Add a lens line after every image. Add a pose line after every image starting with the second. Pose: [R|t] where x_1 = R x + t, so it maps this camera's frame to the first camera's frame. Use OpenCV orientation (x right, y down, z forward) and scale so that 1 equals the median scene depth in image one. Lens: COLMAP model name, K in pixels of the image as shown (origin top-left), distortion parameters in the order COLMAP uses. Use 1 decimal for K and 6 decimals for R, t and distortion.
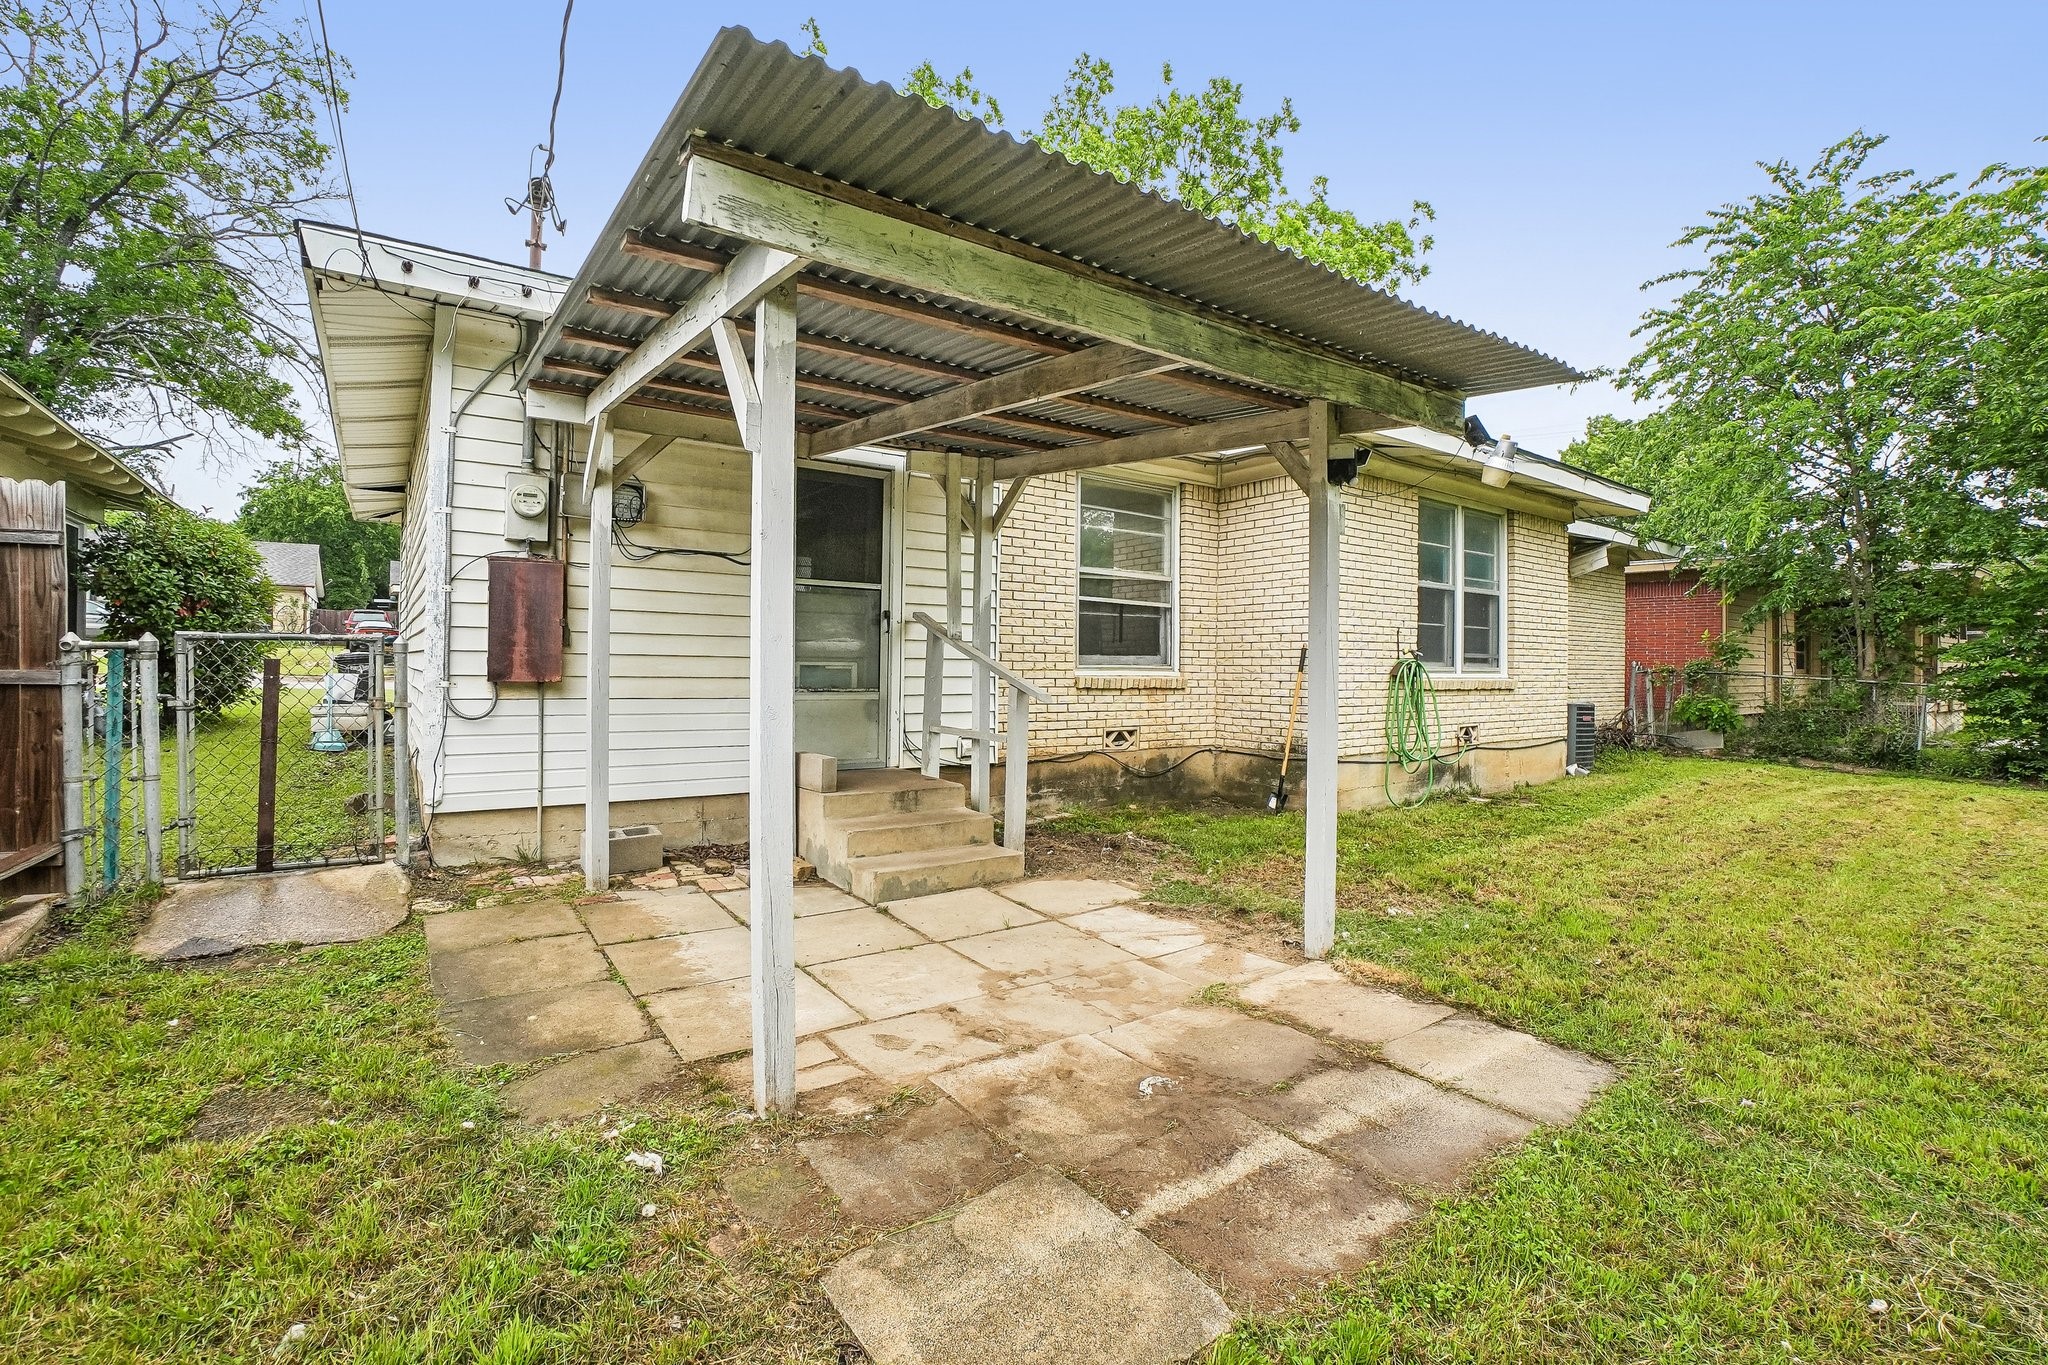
lens RADIAL K [[905.7, 0, 1012.7], [0, 905.7, 639.5], [0, 0, 1]] dist [-0.077040, 0.000249]
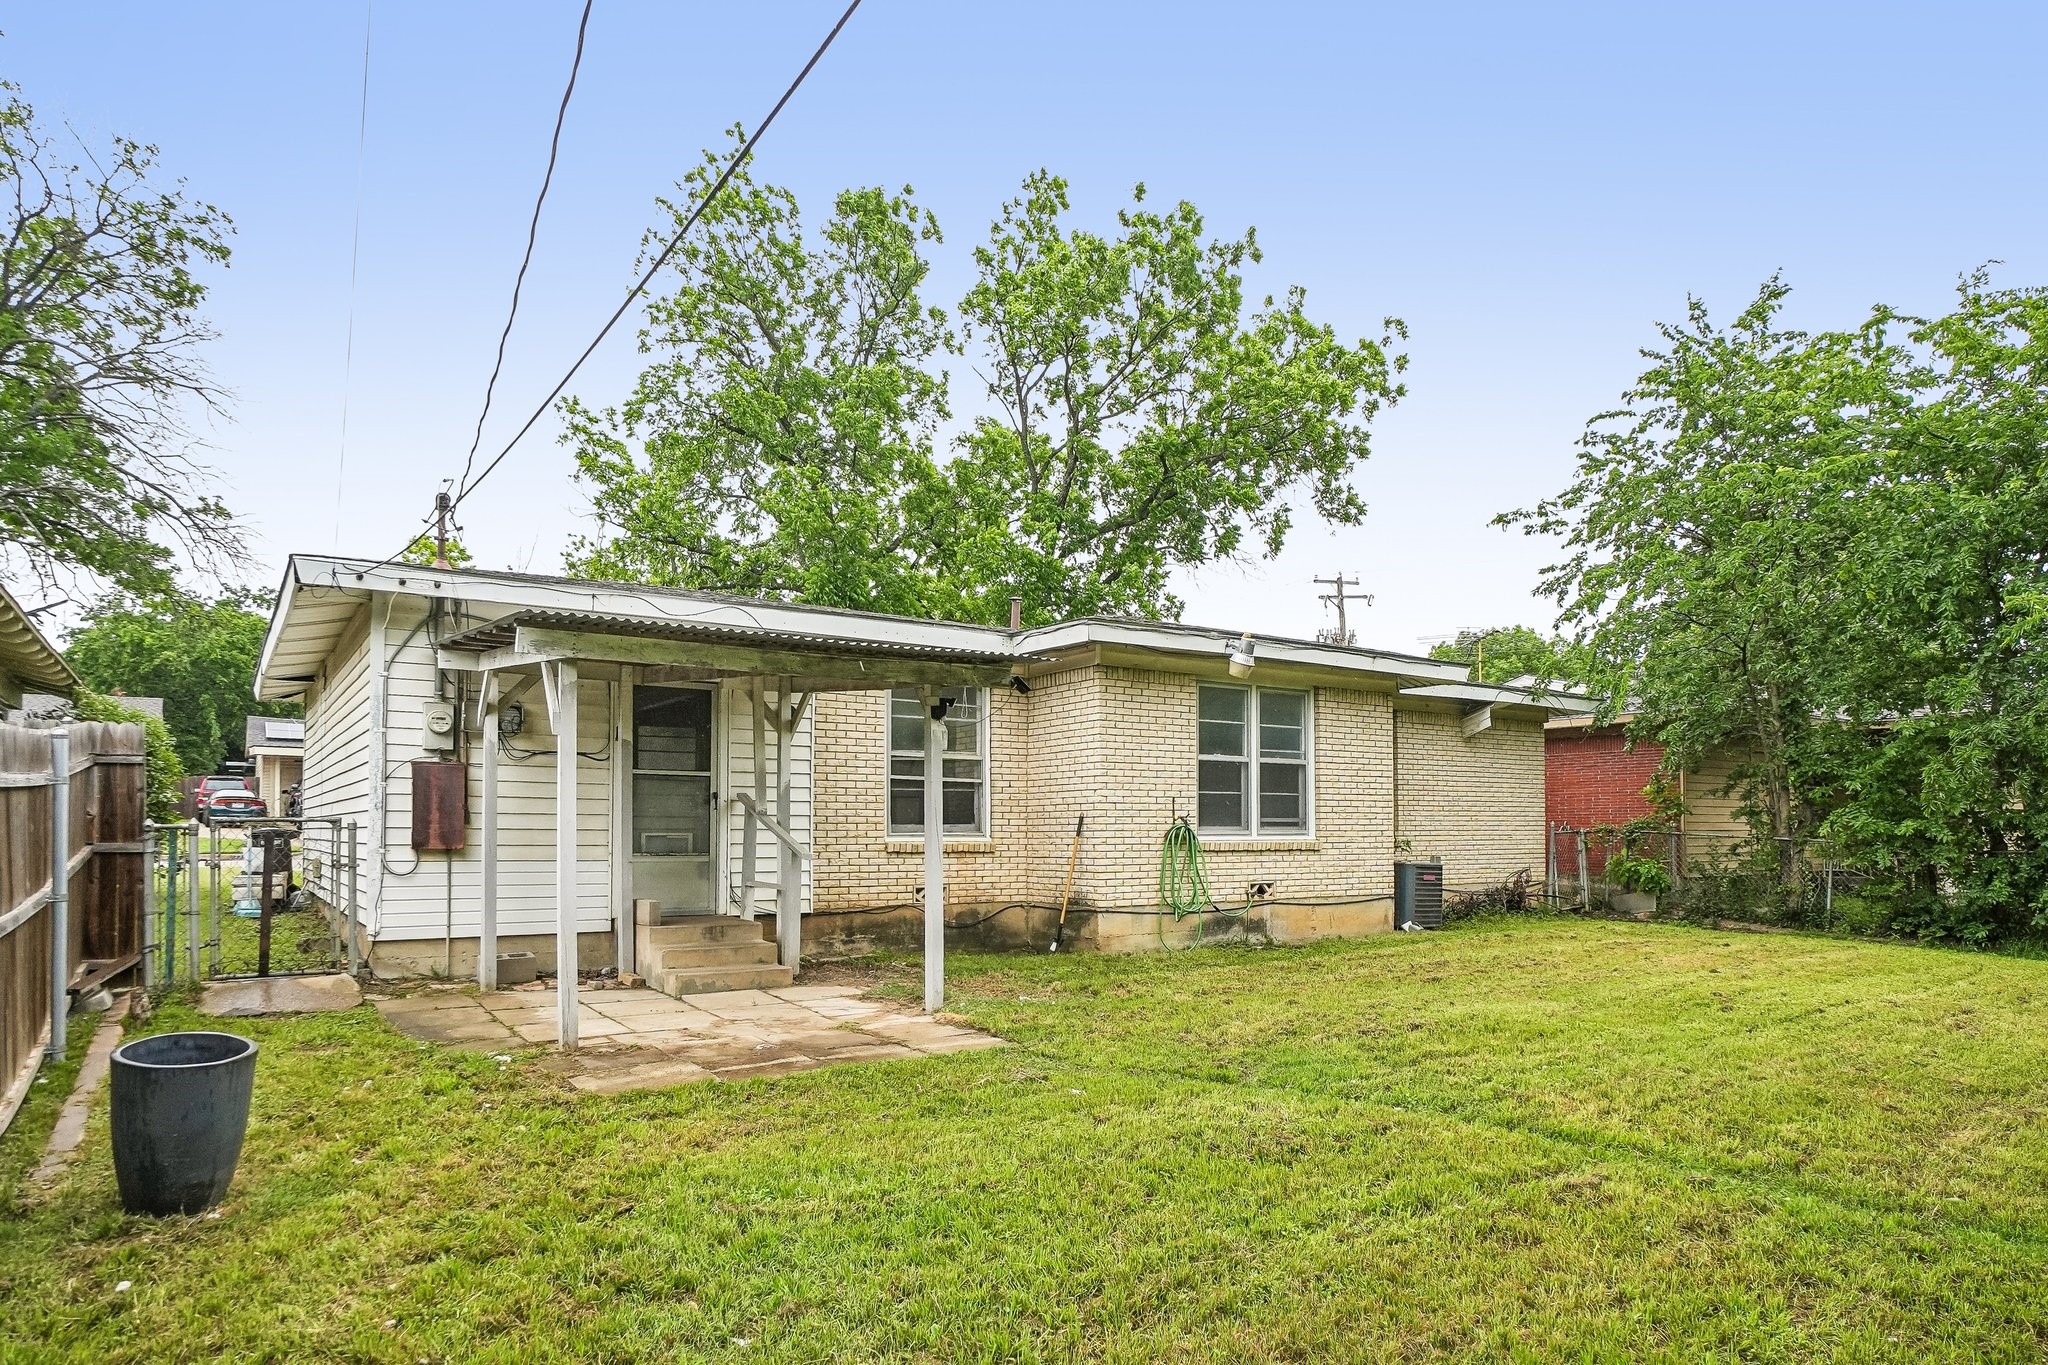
lens RADIAL K [[1195.6, 0, 1051.7], [0, 1195.6, 767.6], [0, 0, 1]] dist [-0.058253, -0.026611]
pose [[0.999907, -0.013525, 0.001983, 0.333549], [0.013575, 0.999520, -0.027842, -0.013144], [-0.001605, 0.027866, 0.999610, -0.685828]]
